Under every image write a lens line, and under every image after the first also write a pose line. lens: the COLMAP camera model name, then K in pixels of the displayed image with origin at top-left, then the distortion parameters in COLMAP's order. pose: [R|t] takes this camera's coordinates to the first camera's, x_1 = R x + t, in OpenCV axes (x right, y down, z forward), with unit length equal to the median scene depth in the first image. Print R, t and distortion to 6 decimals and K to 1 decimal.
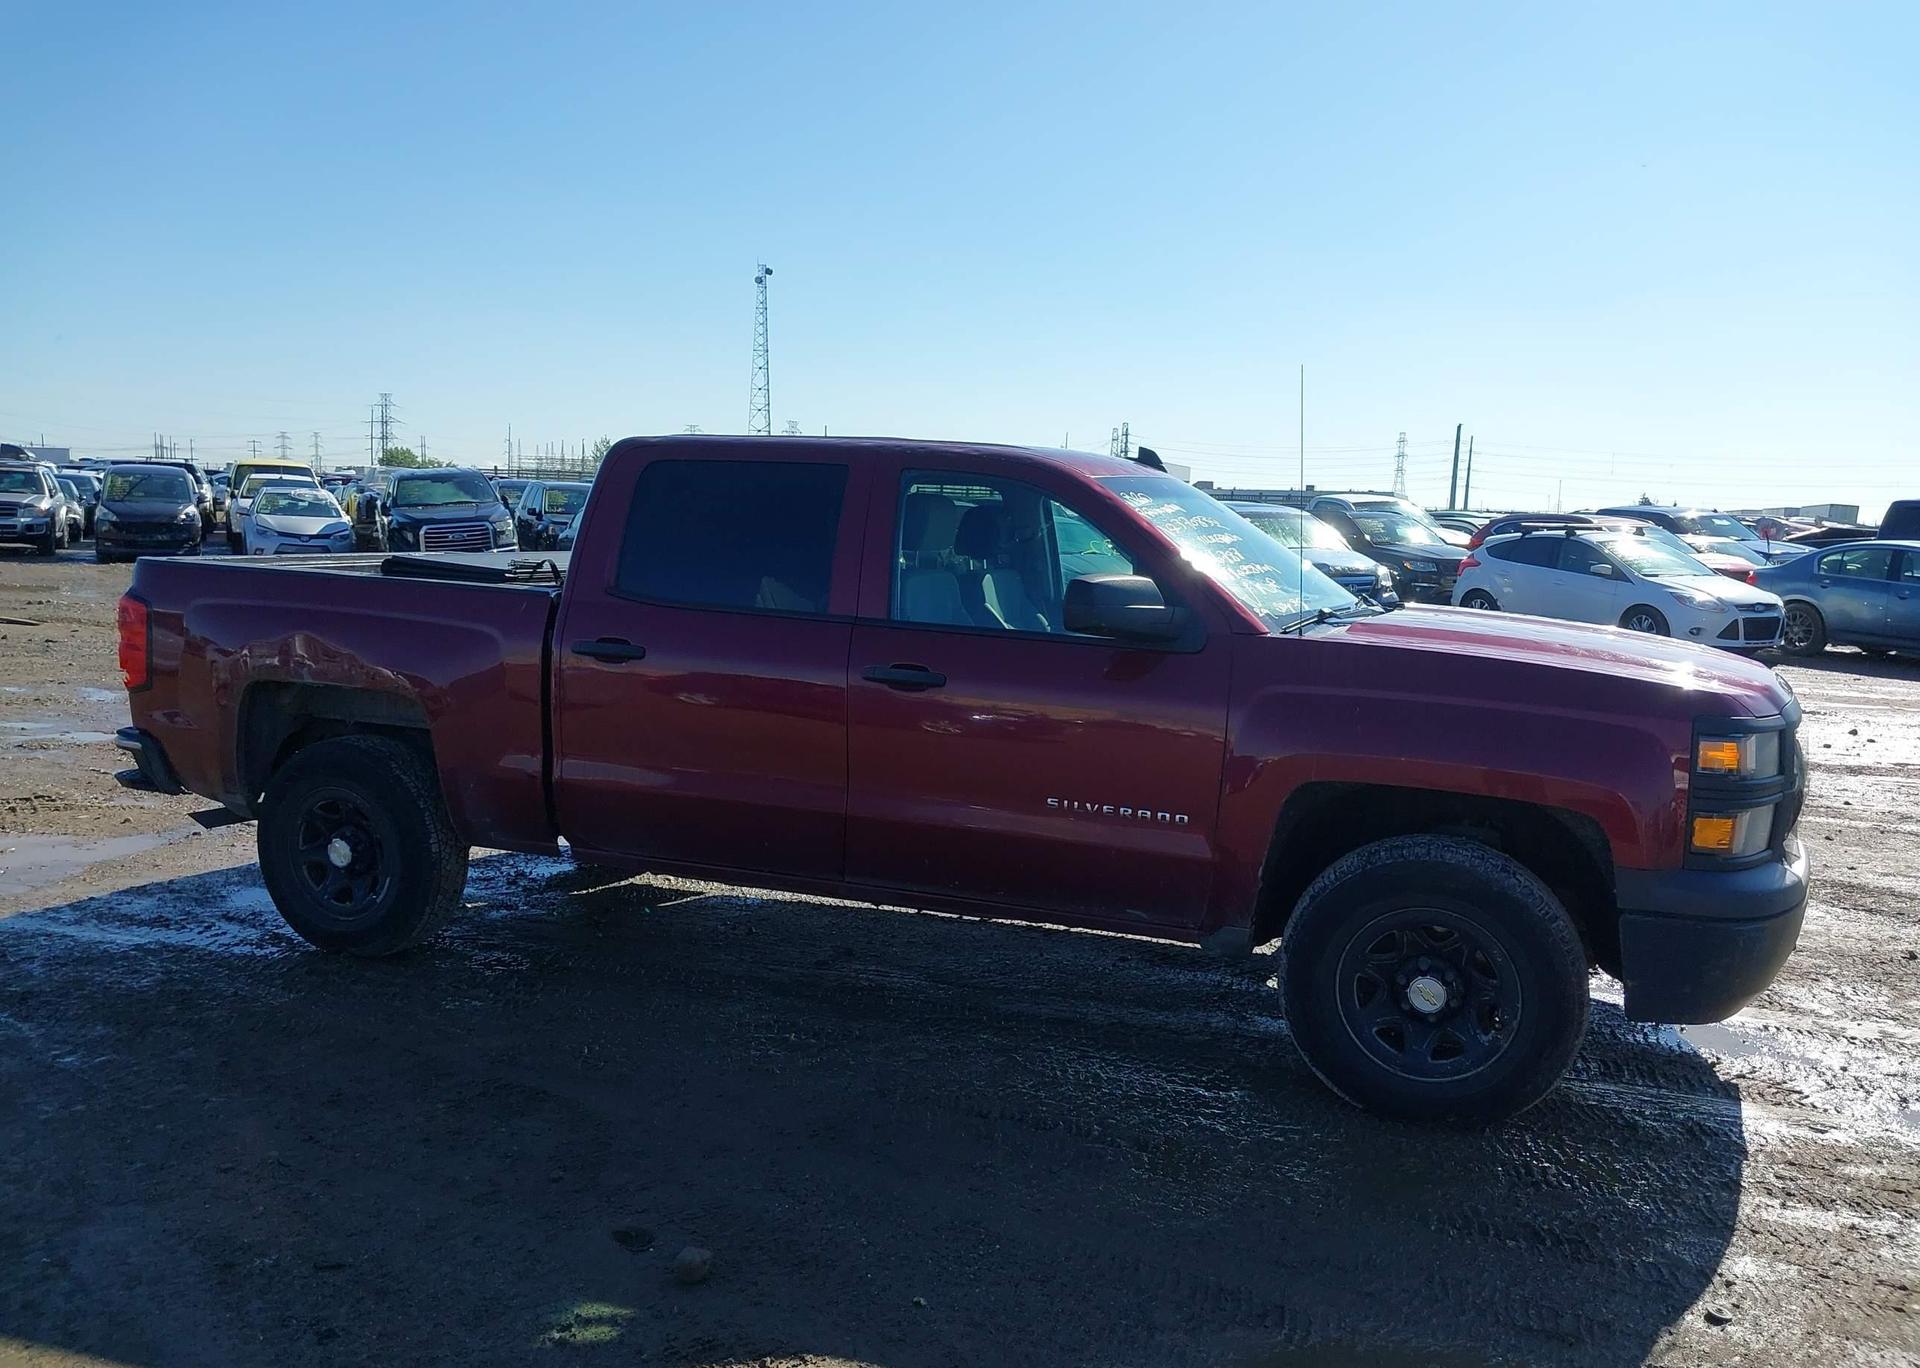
lens RADIAL K [[1507.2, 0, 971.5], [0, 1507.2, 687.0], [0, 0, 1]] dist [0.054461, -0.087938]
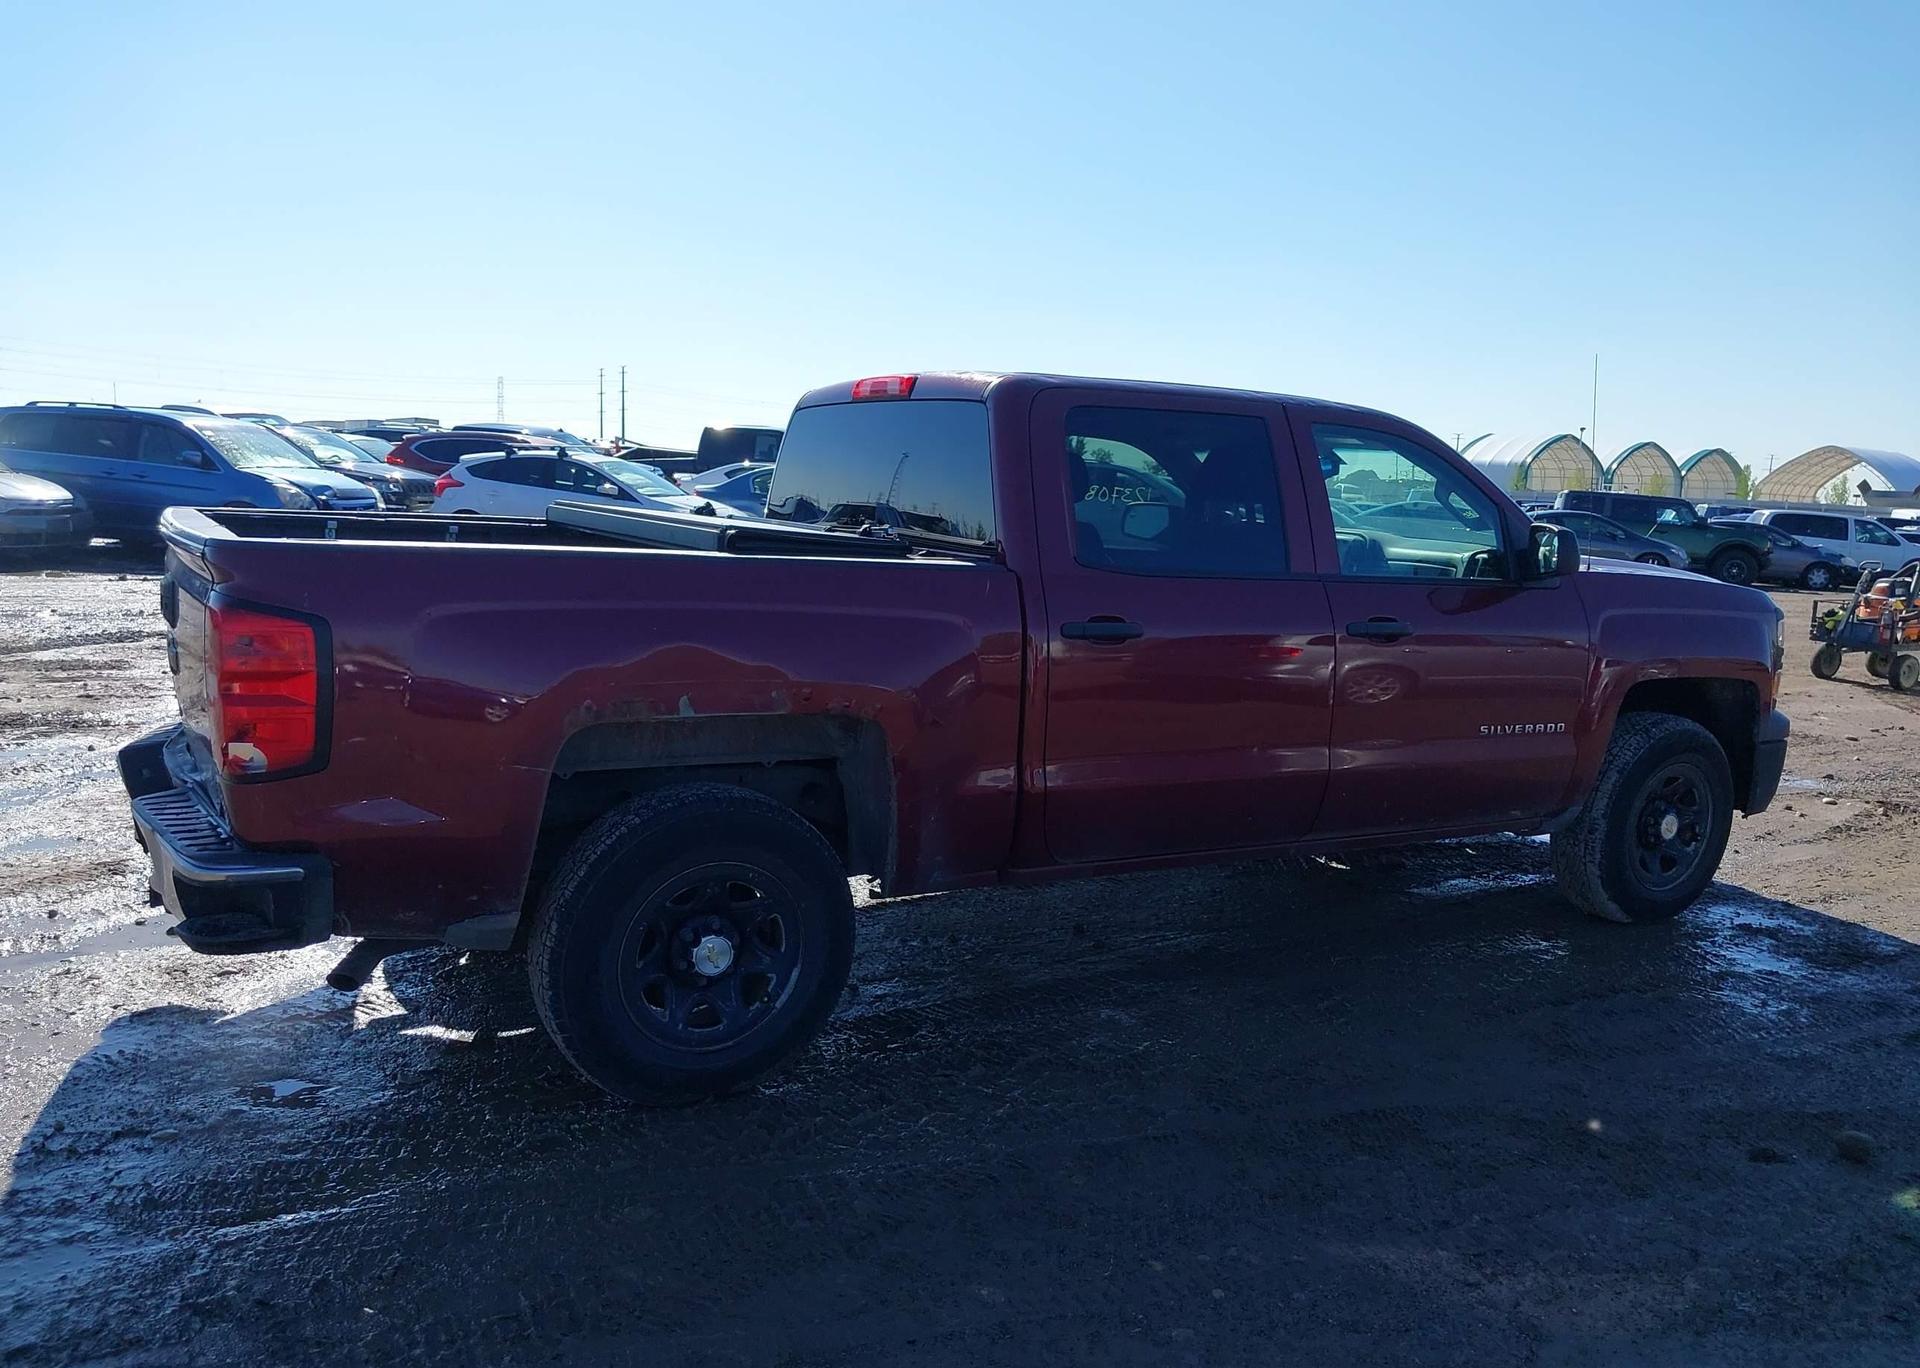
lens RADIAL K [[1507.2, 0, 962.6], [0, 1507.2, 688.5], [0, 0, 1]] dist [0.054461, -0.087938]
pose [[0.634245, -0.114094, 0.764667, -0.915913], [0.067722, 0.993448, 0.092058, -0.072976], [-0.770160, -0.006602, 0.637816, 0.497841]]
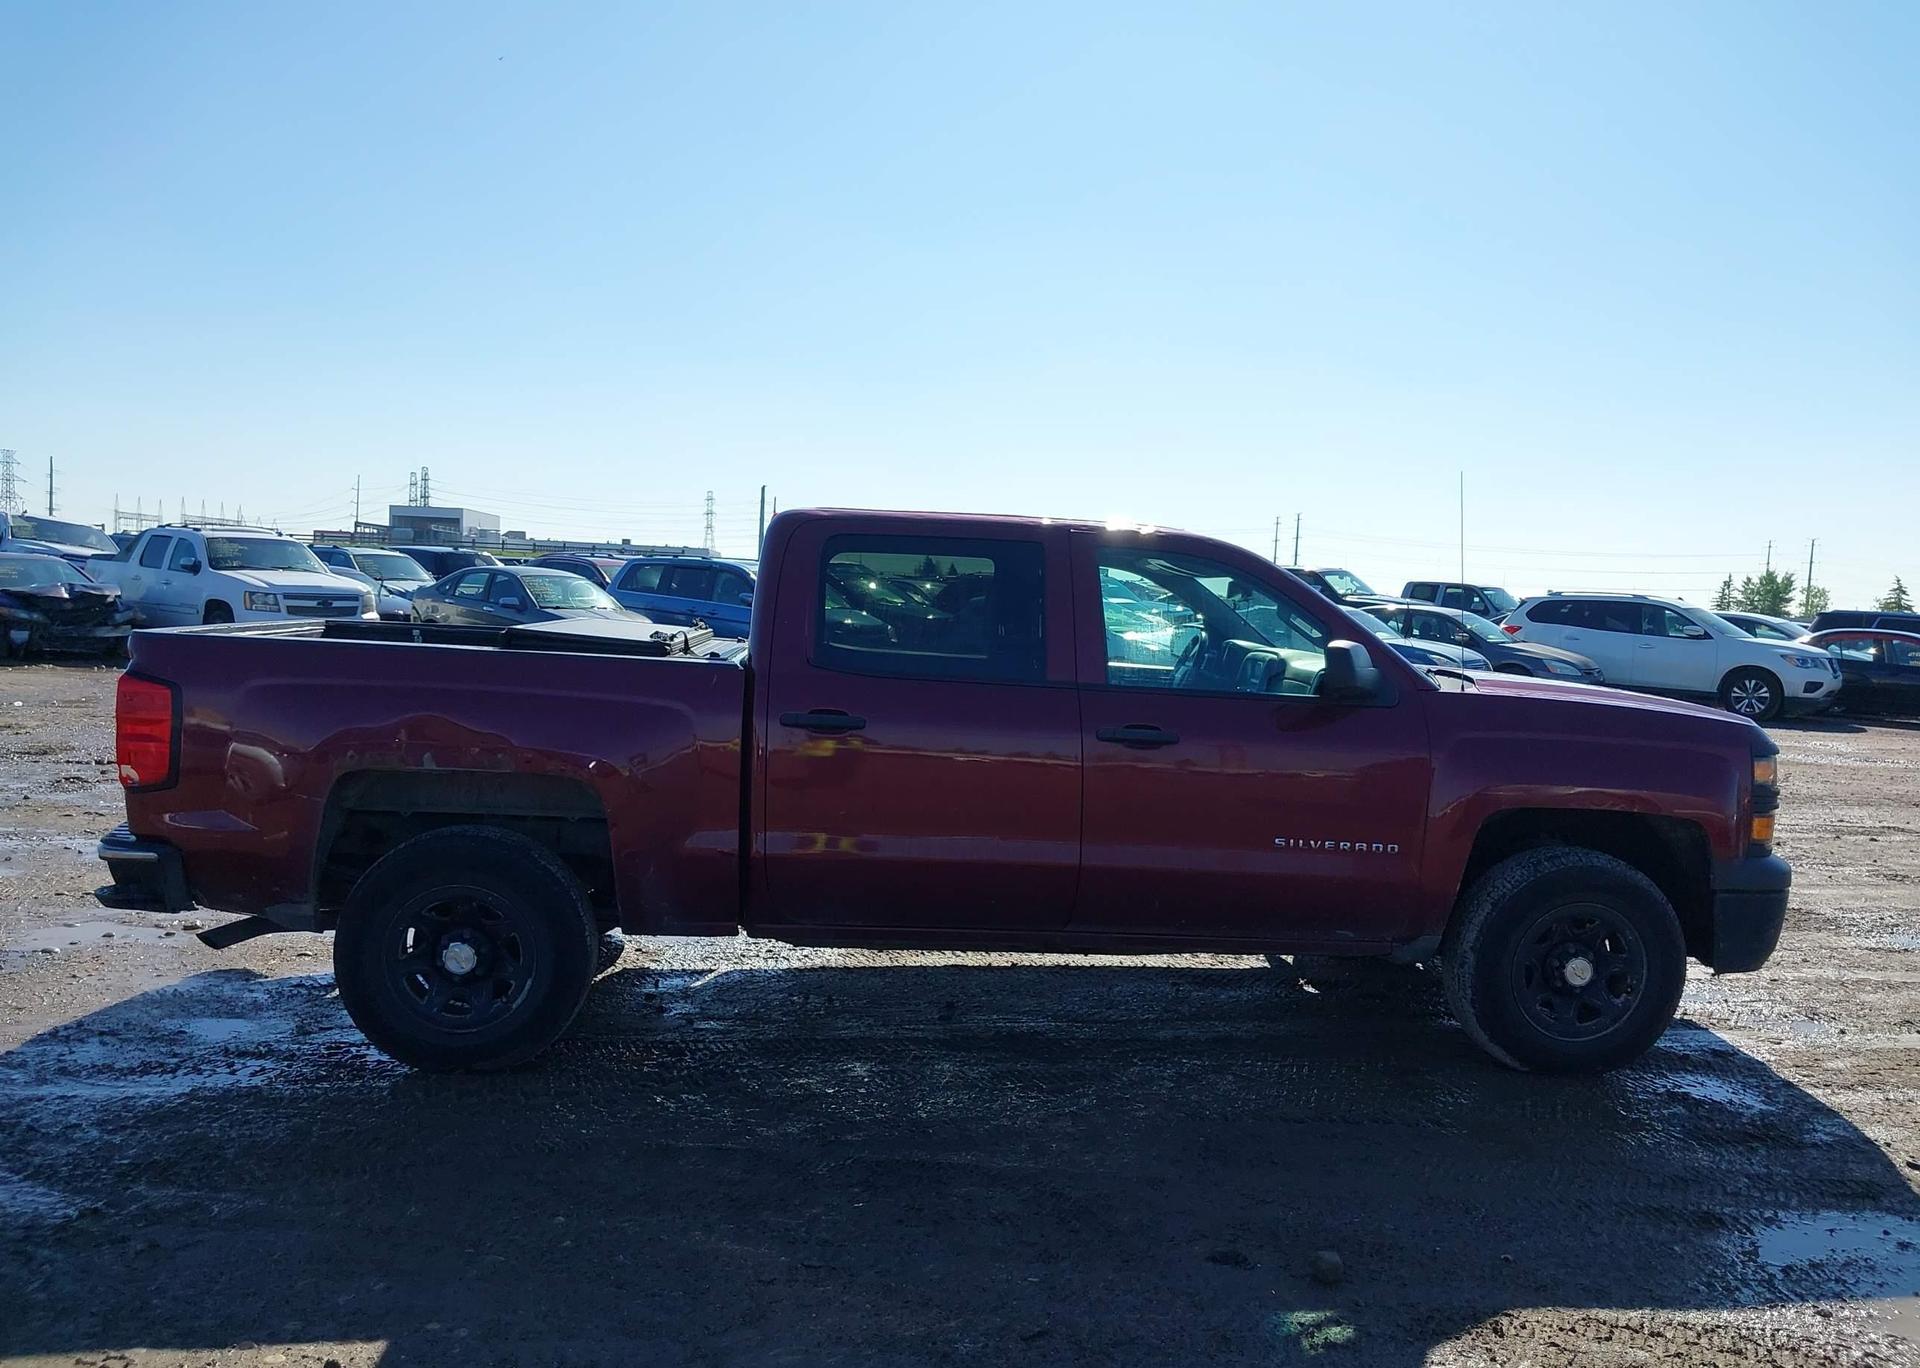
lens RADIAL K [[1507.2, 0, 978.1], [0, 1507.2, 688.0], [0, 0, 1]] dist [0.054461, -0.087938]
pose [[0.898454, -0.022768, 0.438476, -0.565211], [0.037913, 0.998948, -0.025813, -0.016576], [-0.437427, 0.039816, 0.898372, 0.056318]]
